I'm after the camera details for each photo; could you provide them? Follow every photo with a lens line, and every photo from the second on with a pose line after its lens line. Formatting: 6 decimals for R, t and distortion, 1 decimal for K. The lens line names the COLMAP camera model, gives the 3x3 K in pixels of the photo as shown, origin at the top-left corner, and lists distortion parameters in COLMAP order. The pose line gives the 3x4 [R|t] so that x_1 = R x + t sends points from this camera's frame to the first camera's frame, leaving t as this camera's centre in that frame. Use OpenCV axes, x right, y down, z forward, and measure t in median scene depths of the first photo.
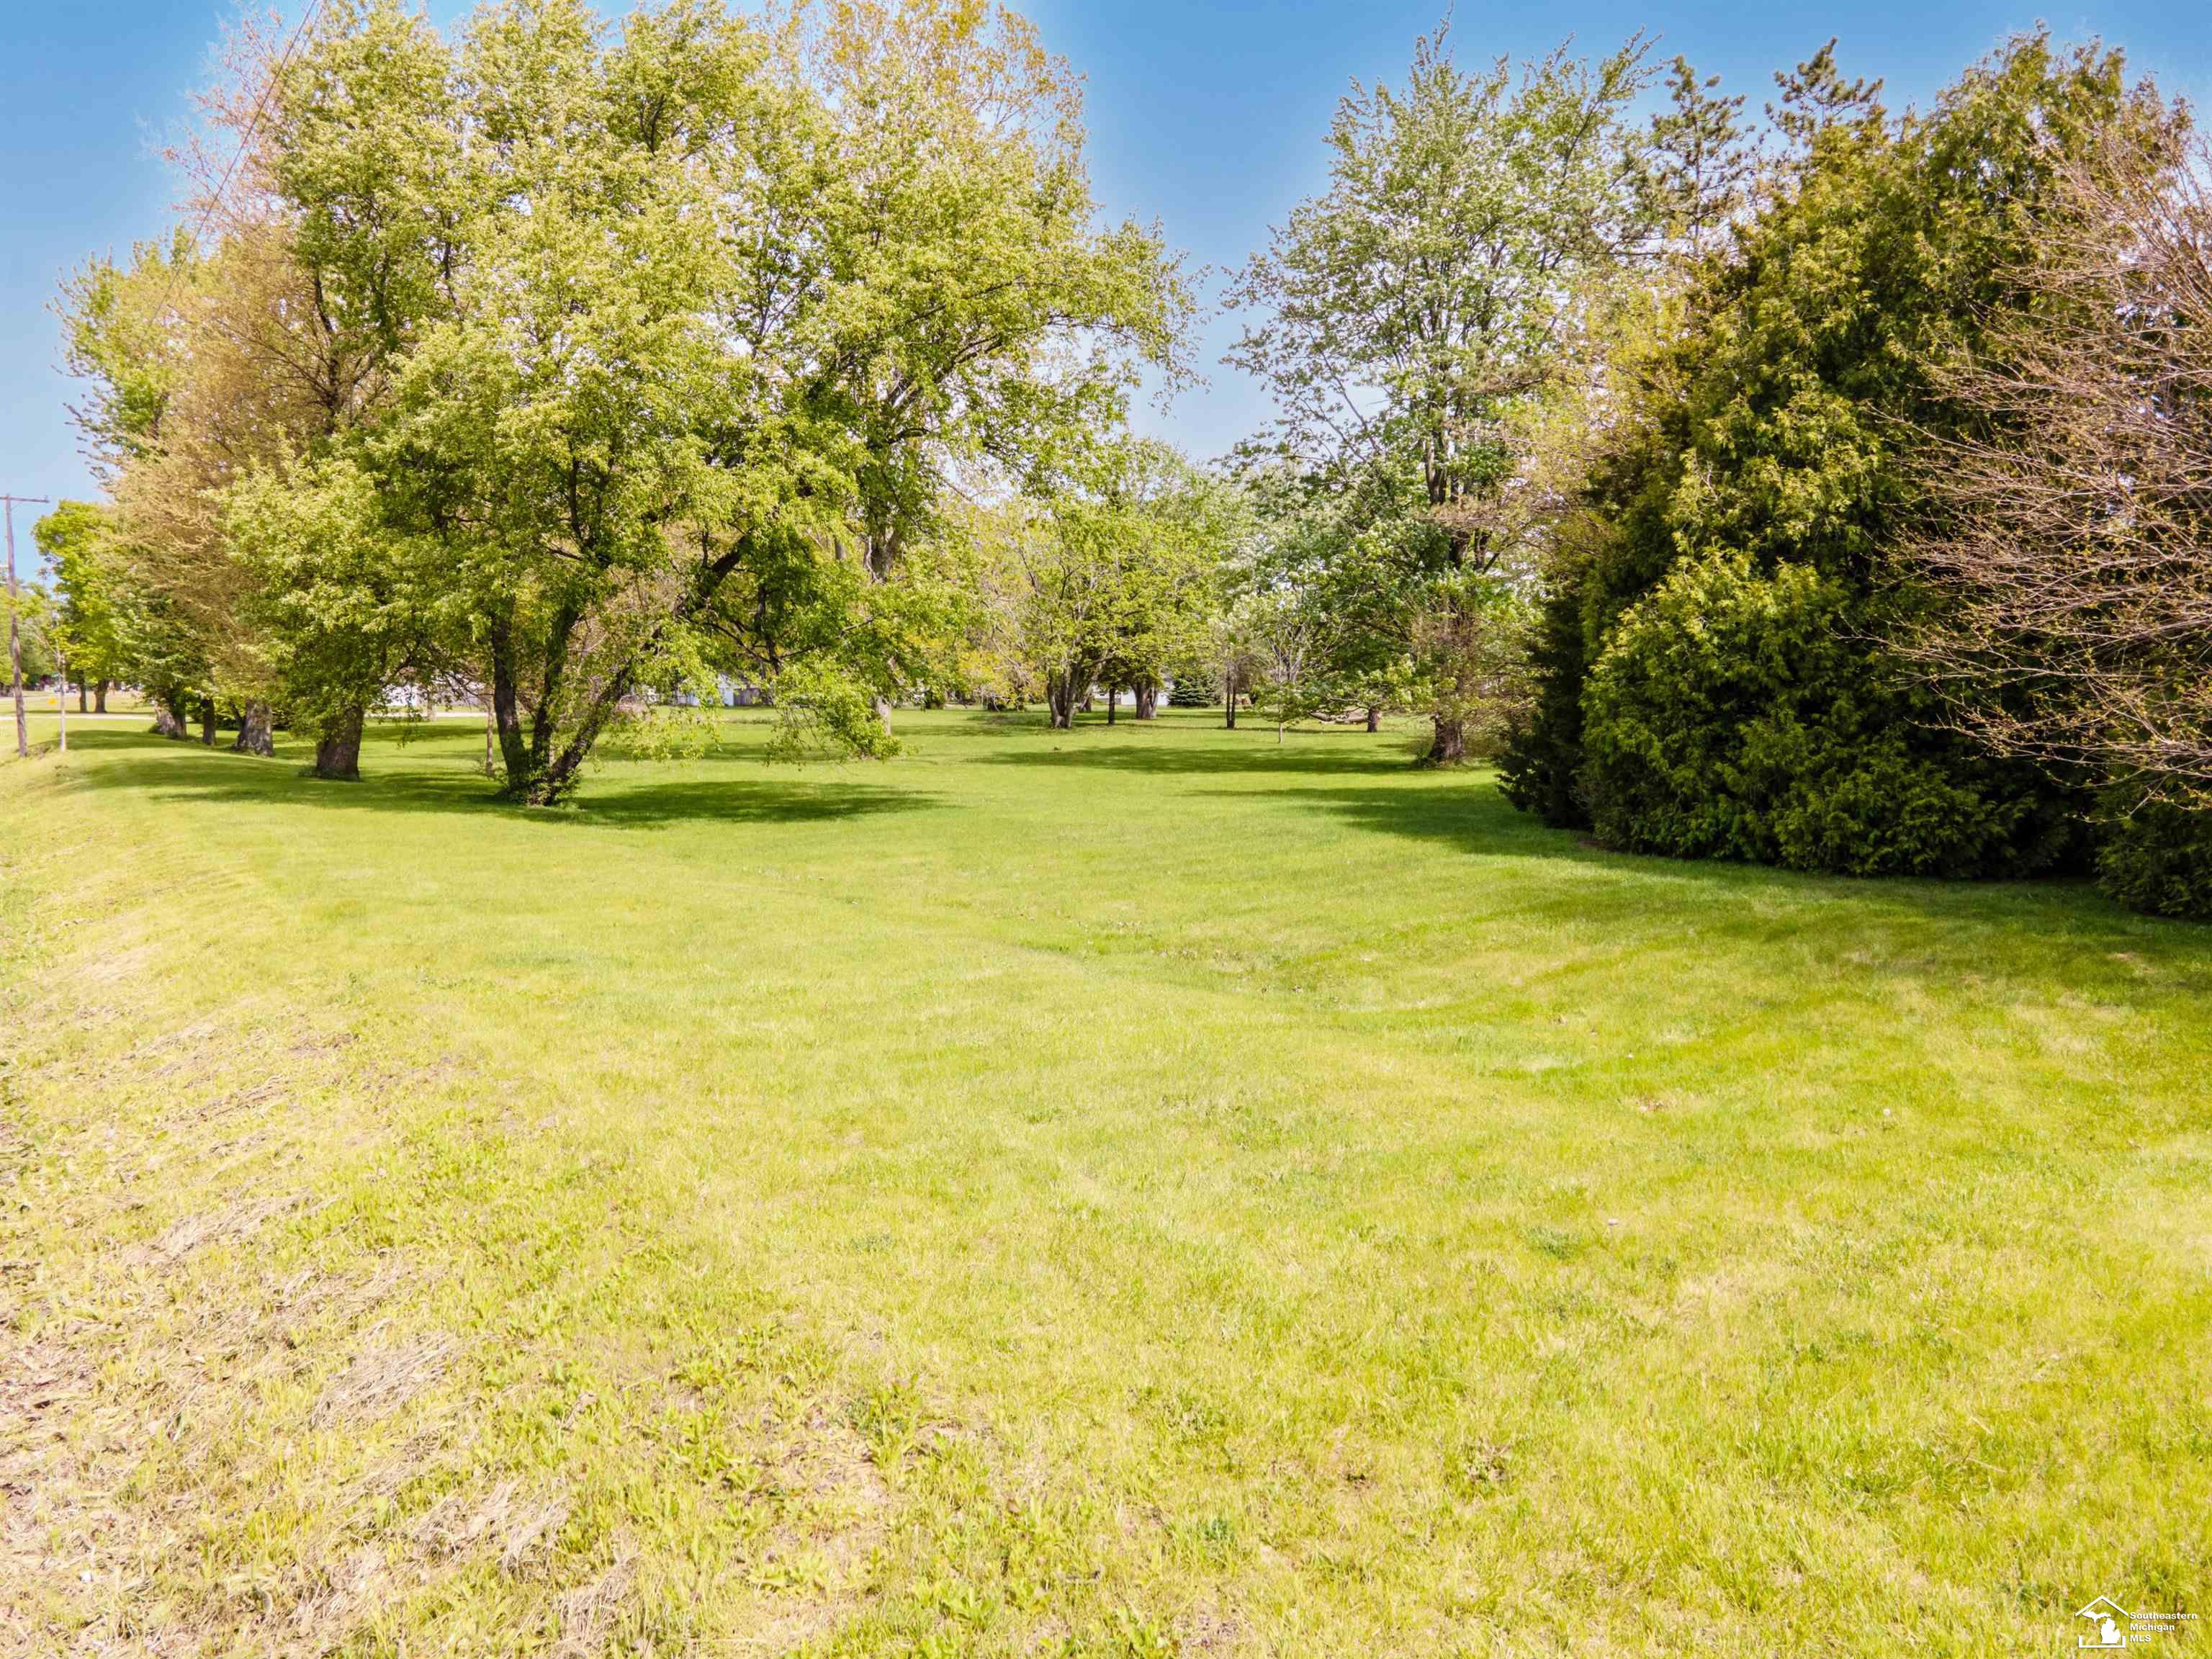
lens RADIAL K [[1701.9, 0, 1106.0], [0, 1701.9, 829.5], [0, 0, 1]] dist [-0.001390, -0.000184]
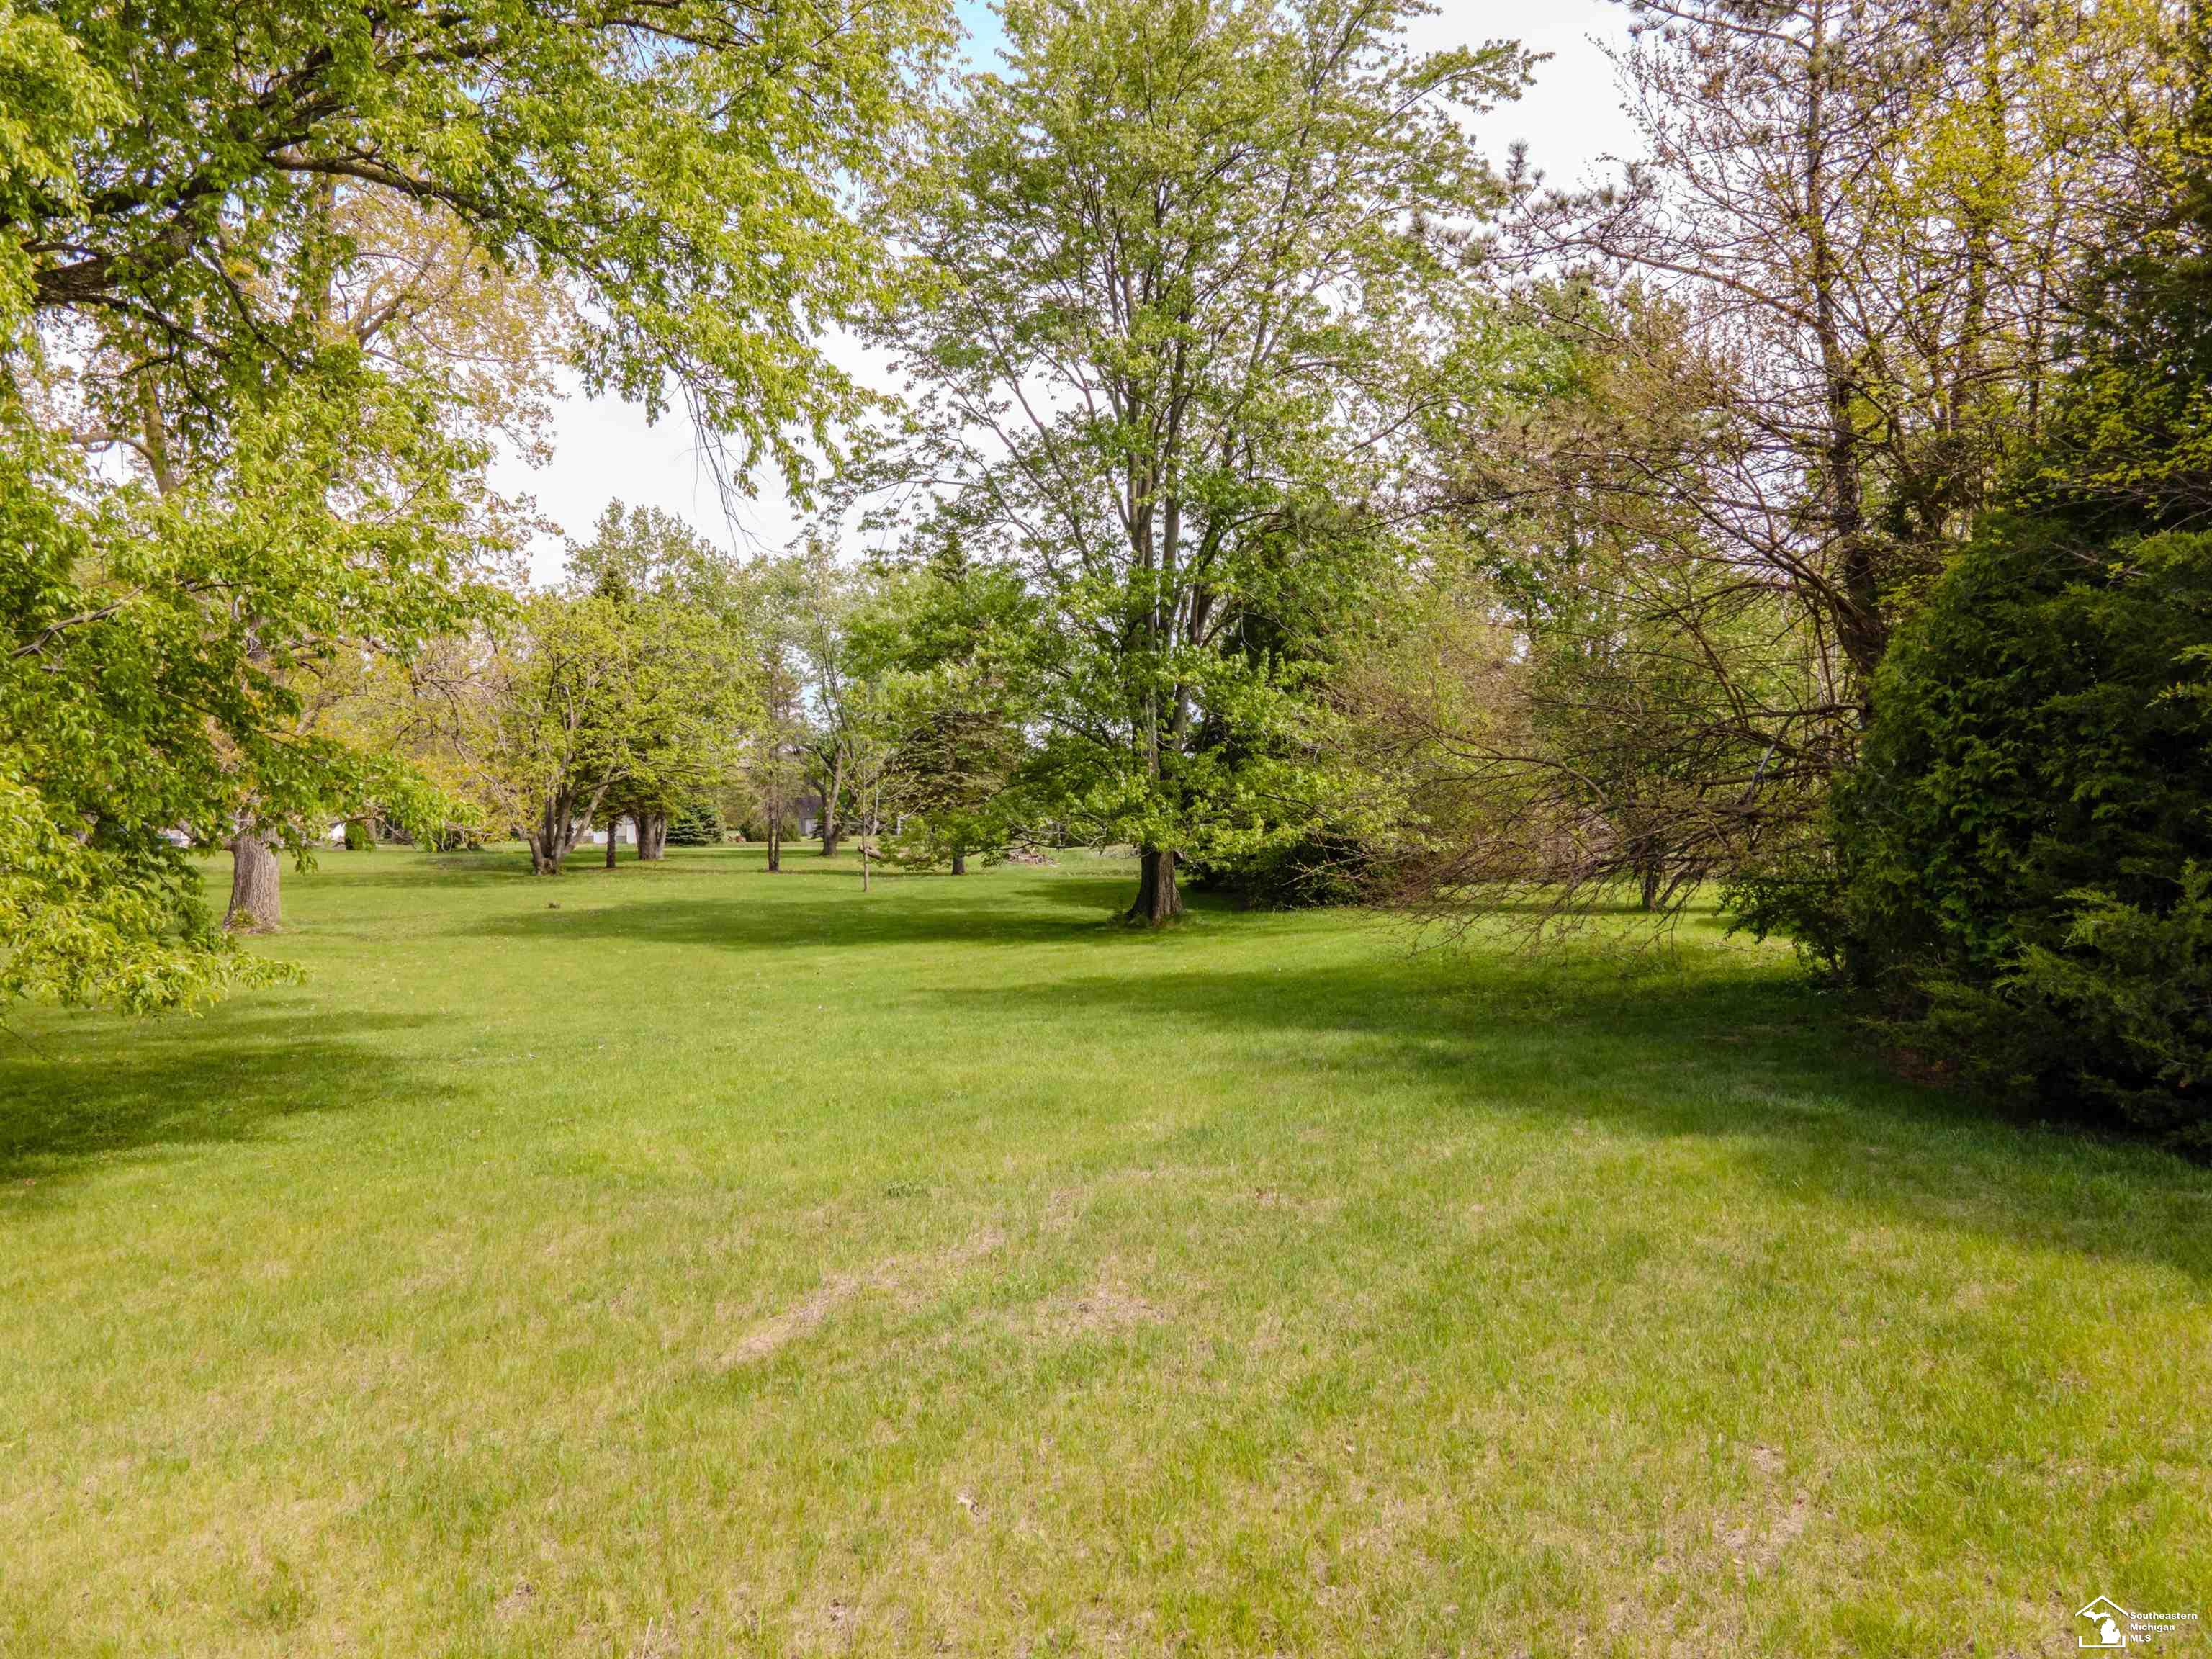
lens RADIAL K [[1701.9, 0, 1106.0], [0, 1701.9, 829.5], [0, 0, 1]] dist [-0.001390, -0.000184]
pose [[0.950923, -0.005864, 0.309372, -0.024571], [0.031001, 0.996595, -0.076399, -0.014542], [-0.307871, 0.082240, 0.947867, 0.218589]]
